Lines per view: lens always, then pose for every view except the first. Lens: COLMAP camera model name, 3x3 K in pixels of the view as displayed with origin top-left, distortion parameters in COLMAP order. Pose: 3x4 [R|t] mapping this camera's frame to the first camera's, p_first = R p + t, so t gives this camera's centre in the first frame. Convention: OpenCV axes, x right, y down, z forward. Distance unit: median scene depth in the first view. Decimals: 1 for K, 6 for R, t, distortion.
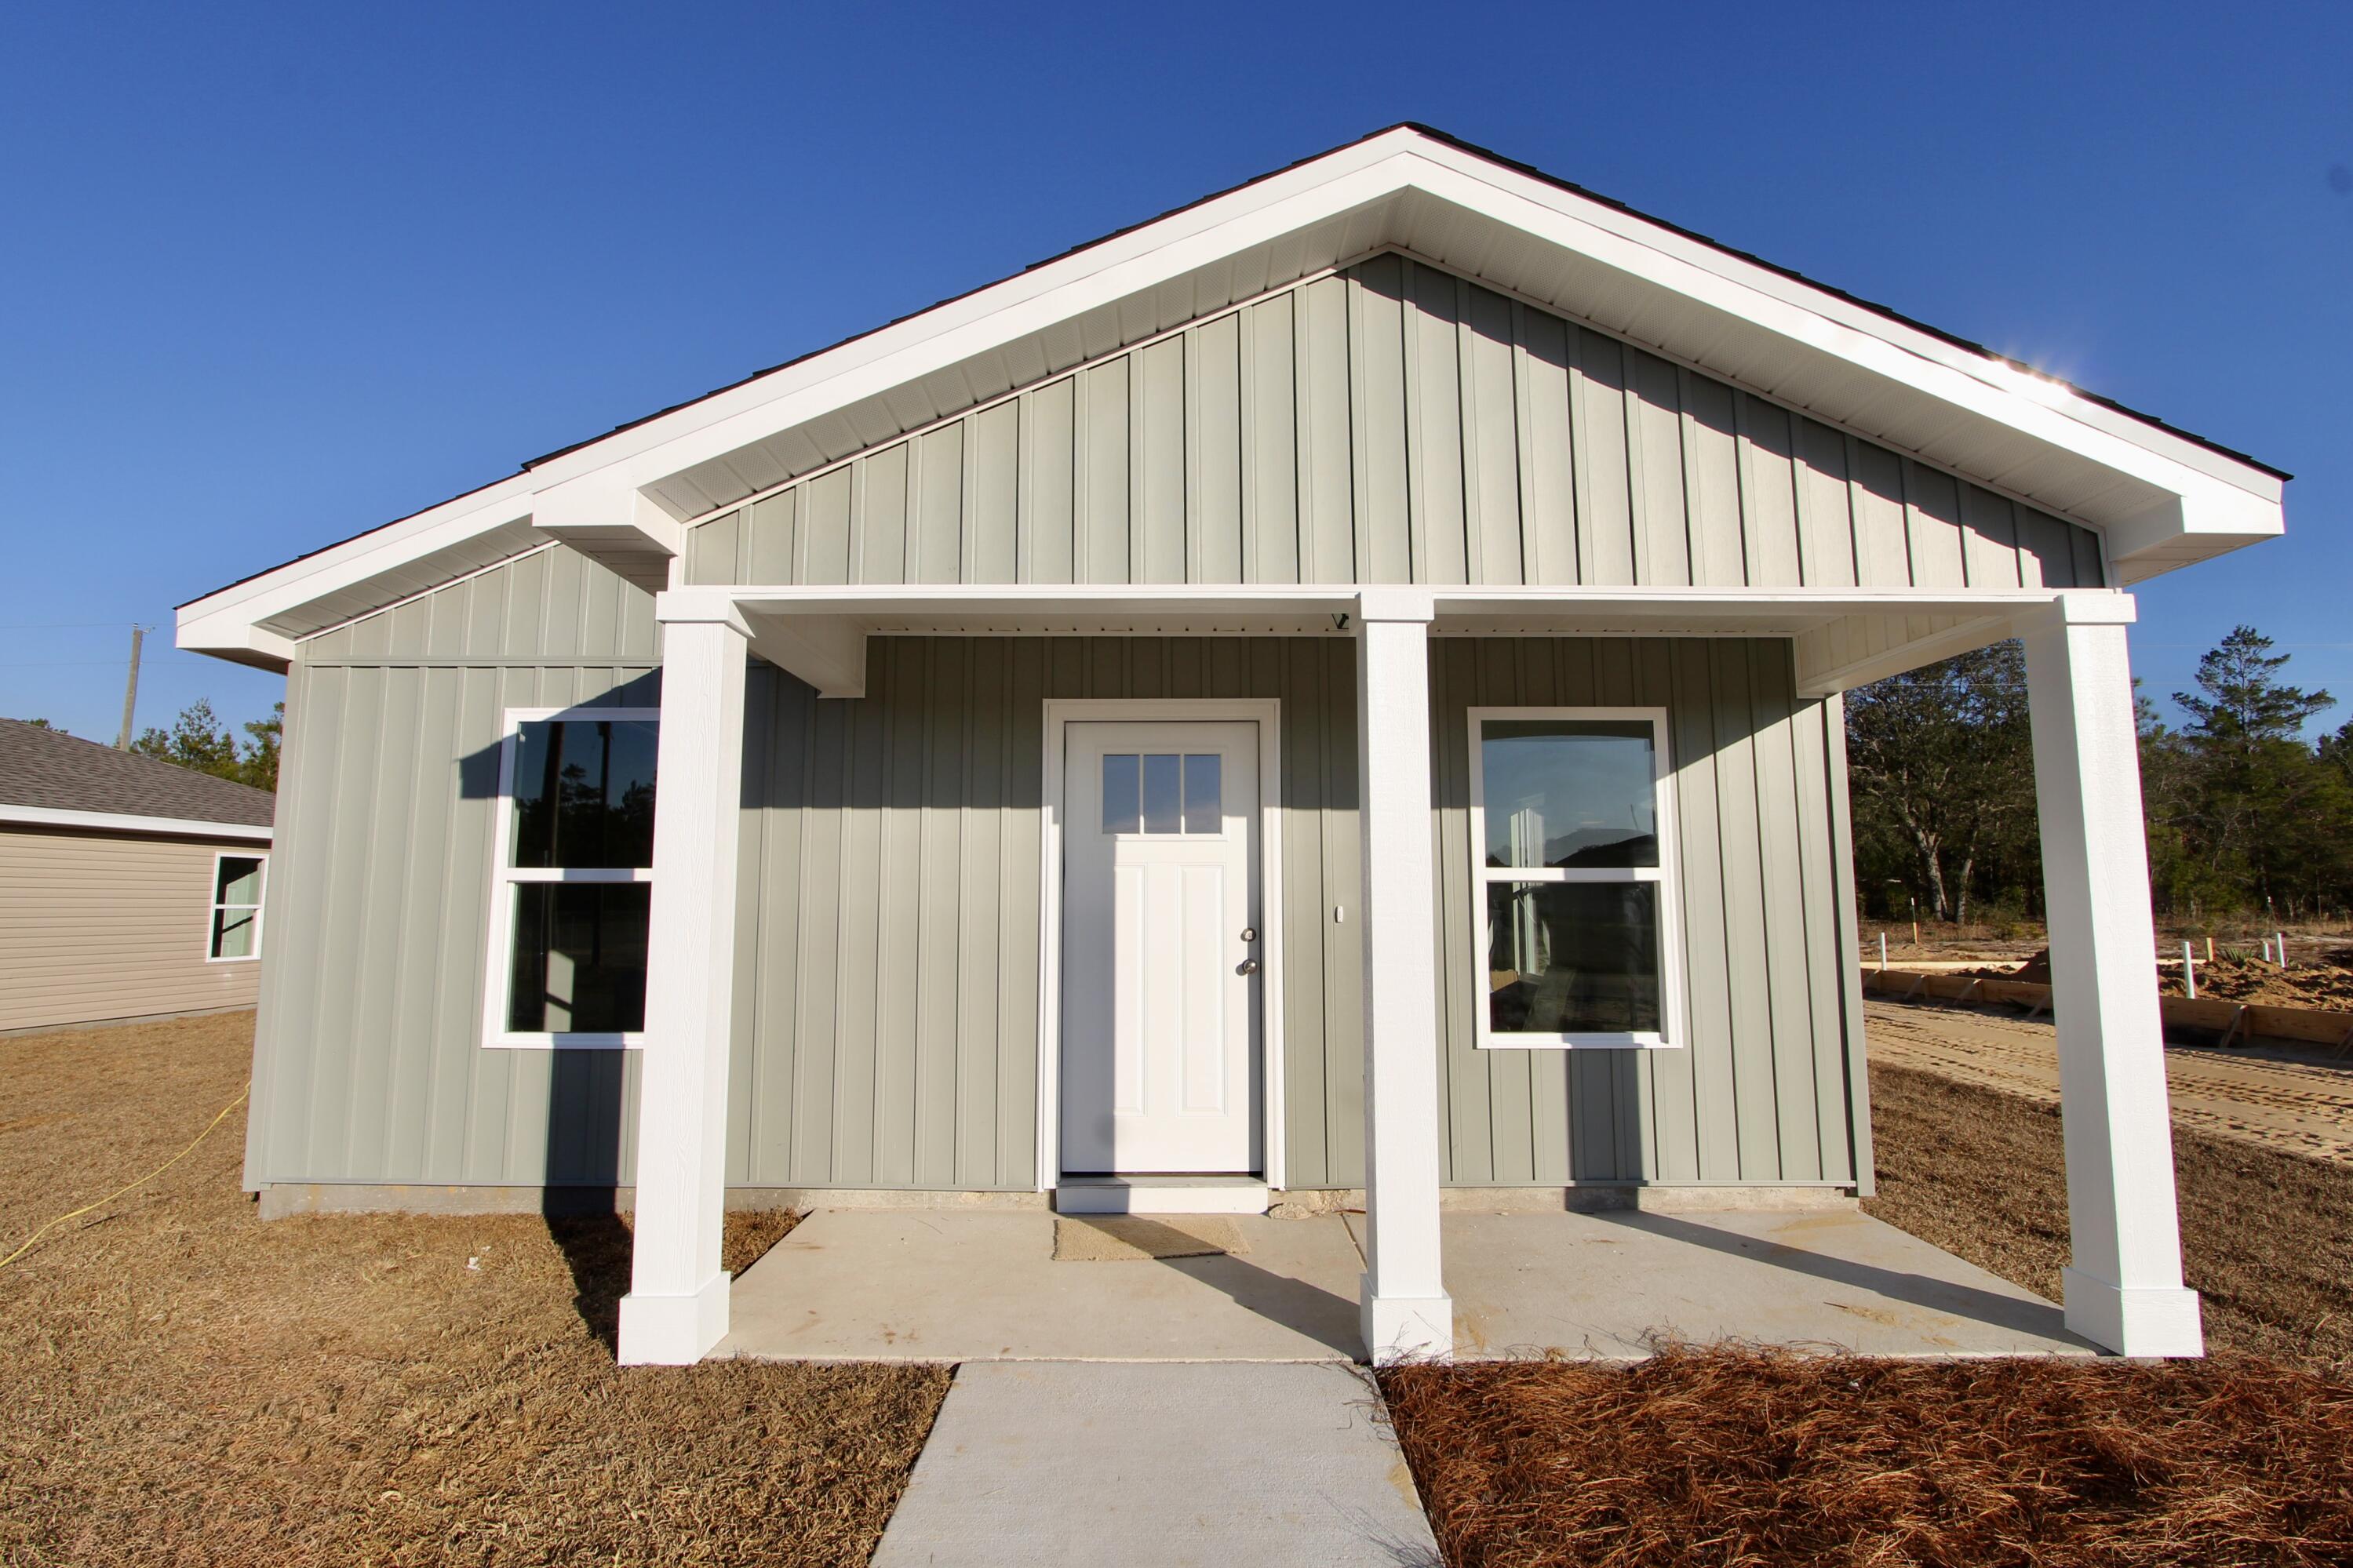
lens RADIAL K [[1087.0, 0, 1160.7], [0, 1087.0, 777.4], [0, 0, 1]] dist [-0.018730, 0.003761]
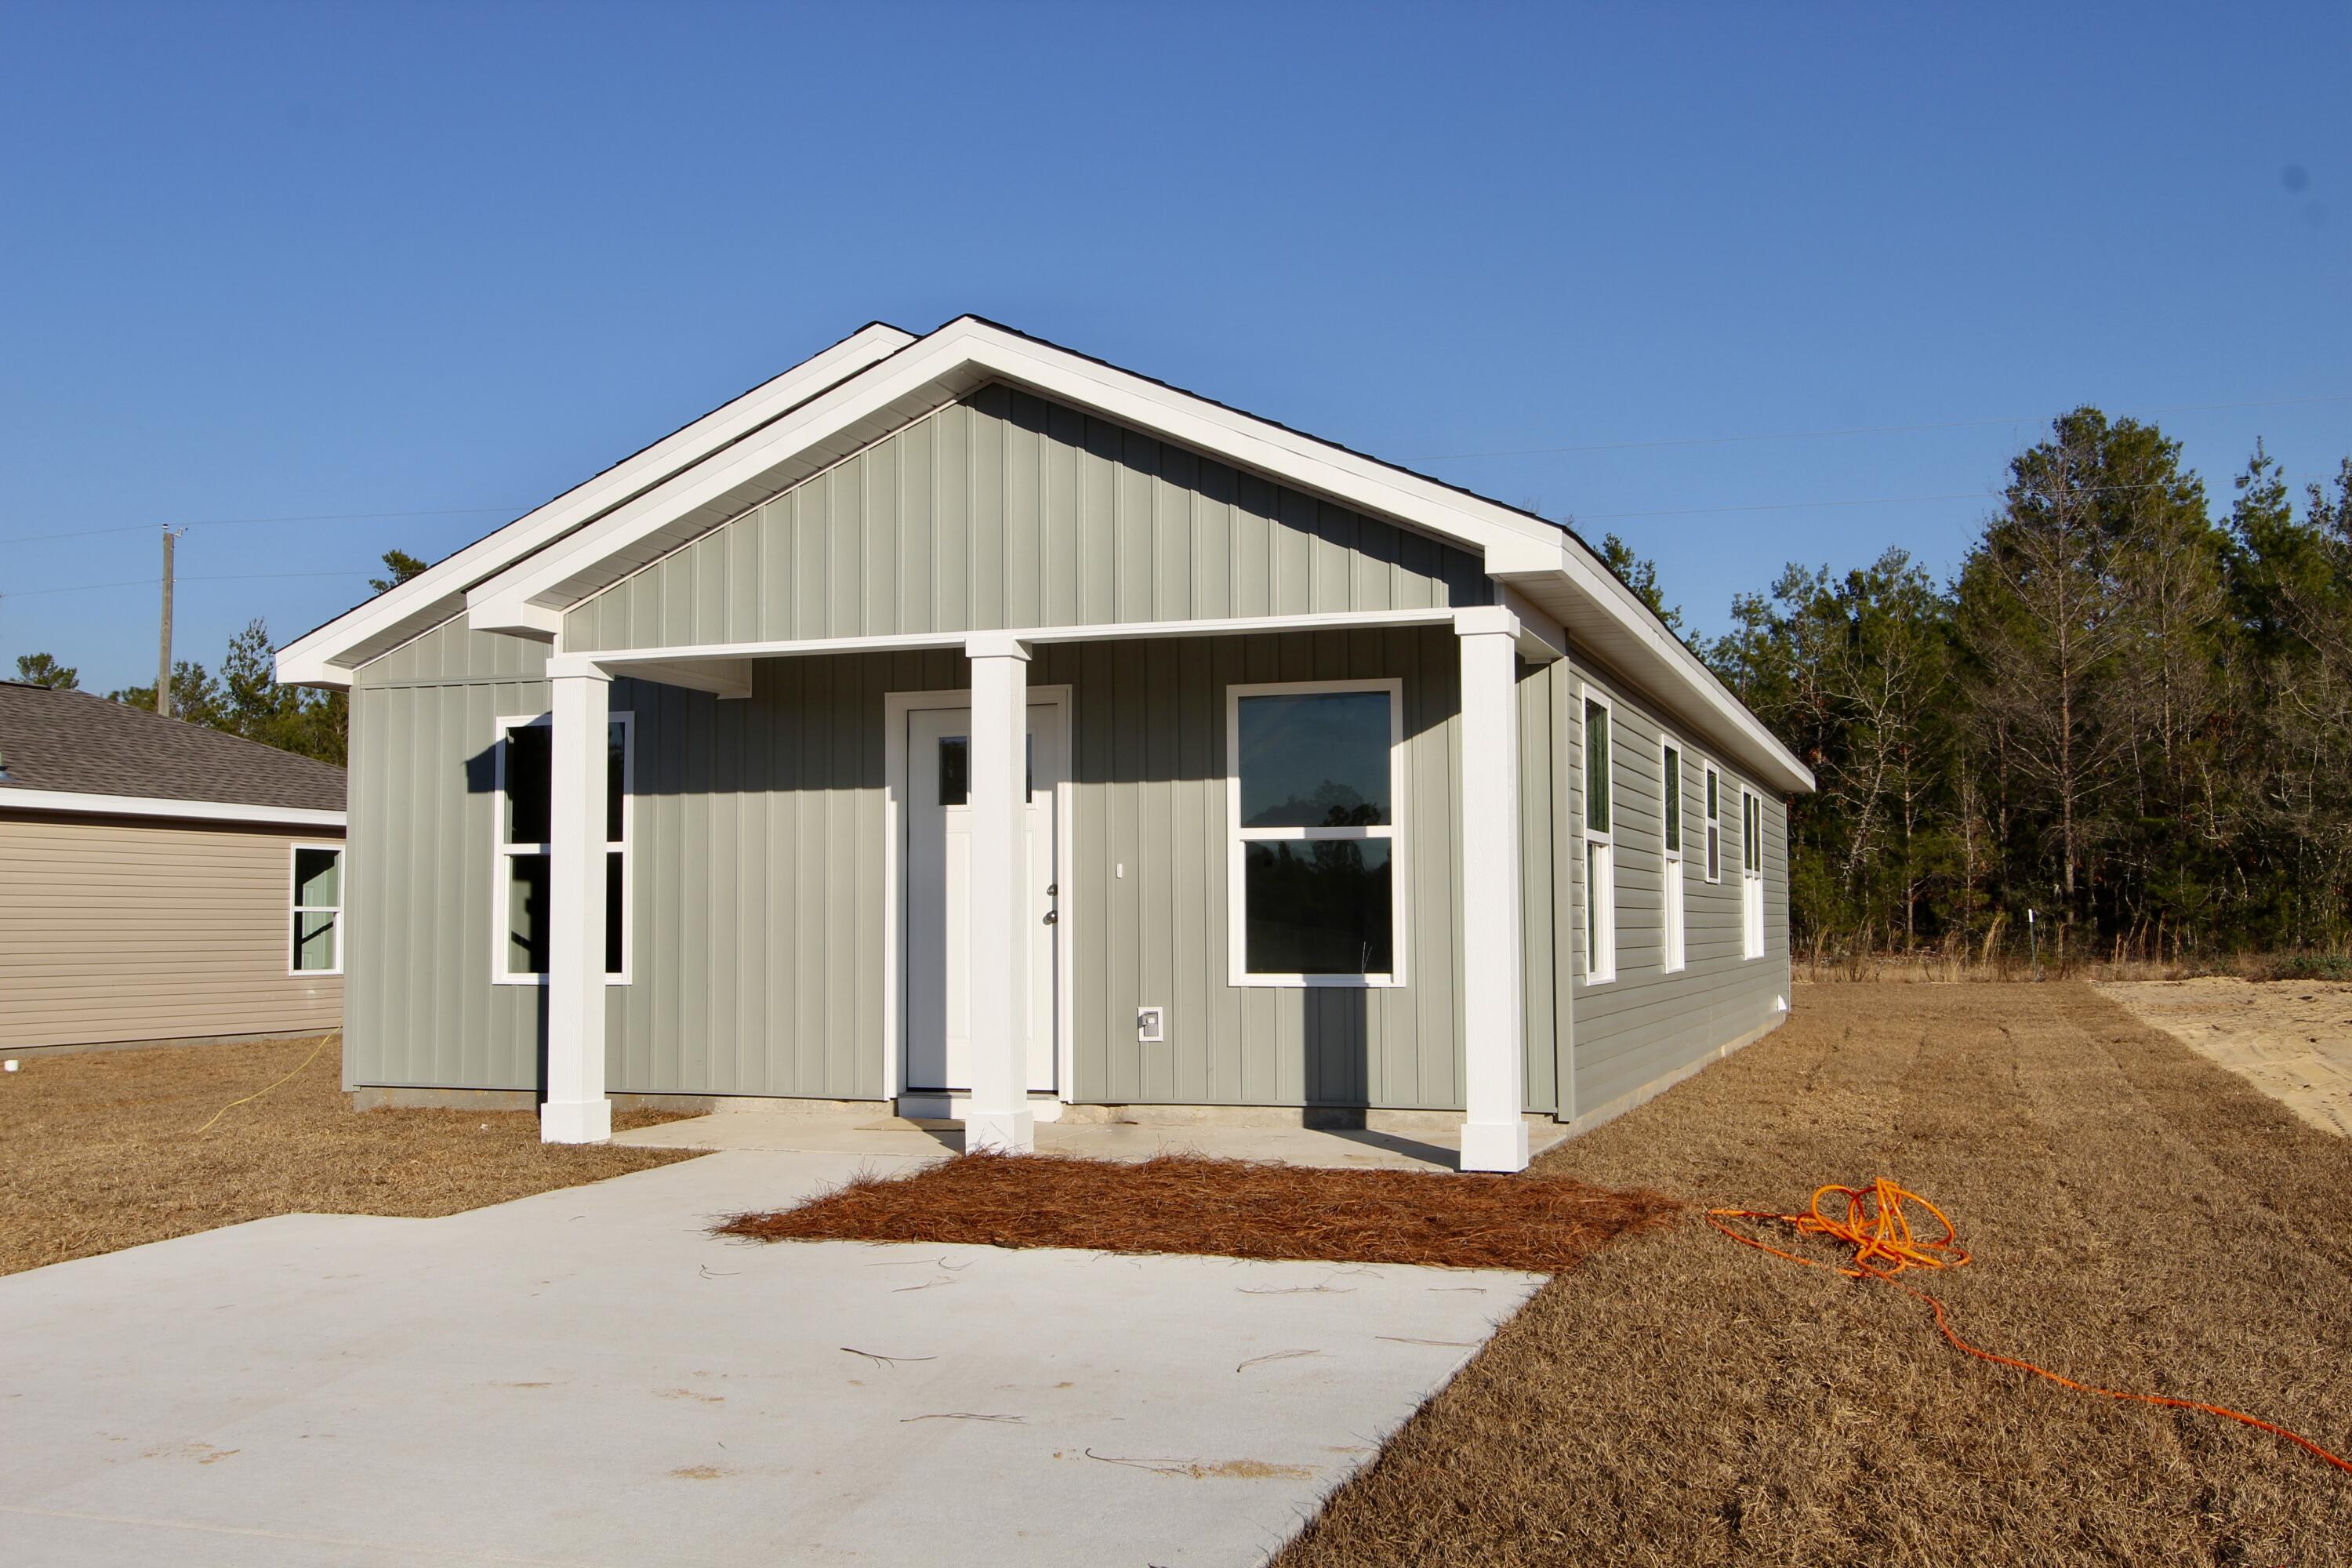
lens RADIAL K [[2198.3, 0, 1182.2], [0, 2198.3, 791.9], [0, 0, 1]] dist [0.001870, 0.000000]
pose [[0.946642, -0.026351, -0.321207, 0.972953], [0.044446, 0.997803, 0.049132, -0.069619], [0.319206, -0.060787, 0.945734, -1.173402]]
